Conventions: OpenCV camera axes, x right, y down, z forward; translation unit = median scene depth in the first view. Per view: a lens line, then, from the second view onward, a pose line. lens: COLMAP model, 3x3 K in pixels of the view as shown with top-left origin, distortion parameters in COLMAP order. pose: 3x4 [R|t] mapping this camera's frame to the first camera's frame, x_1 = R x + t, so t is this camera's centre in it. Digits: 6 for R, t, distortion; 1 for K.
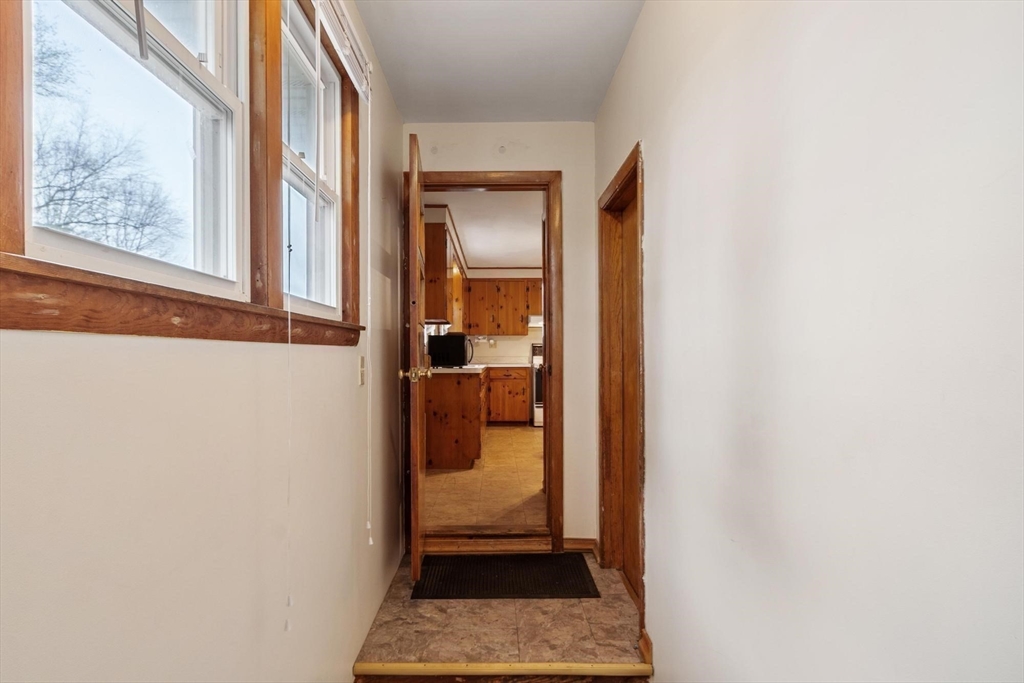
lens RADIAL K [[561.1, 0, 510.7], [0, 561.1, 344.3], [0, 0, 1]] dist [0.000046, 0.000000]
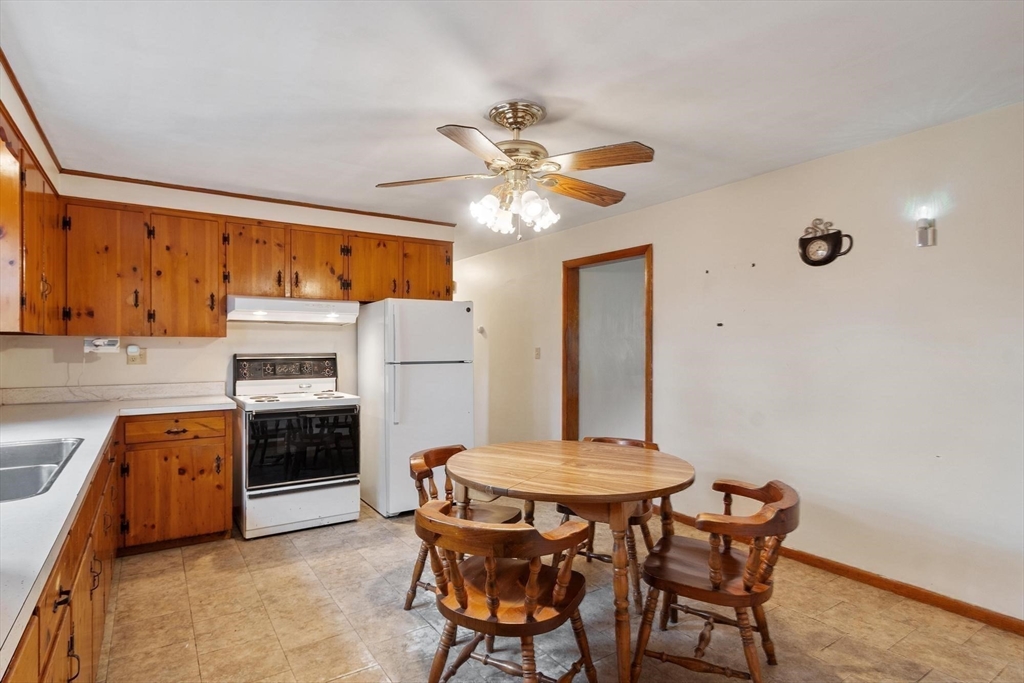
lens RADIAL K [[534.4, 0, 505.7], [0, 534.4, 347.1], [0, 0, 1]] dist [-0.004366, 0.000093]
pose [[0.845672, 0.000367, 0.533702, -0.009934], [-0.003651, 0.999980, 0.005097, -0.011372], [-0.533690, -0.006259, 0.845657, 0.501596]]
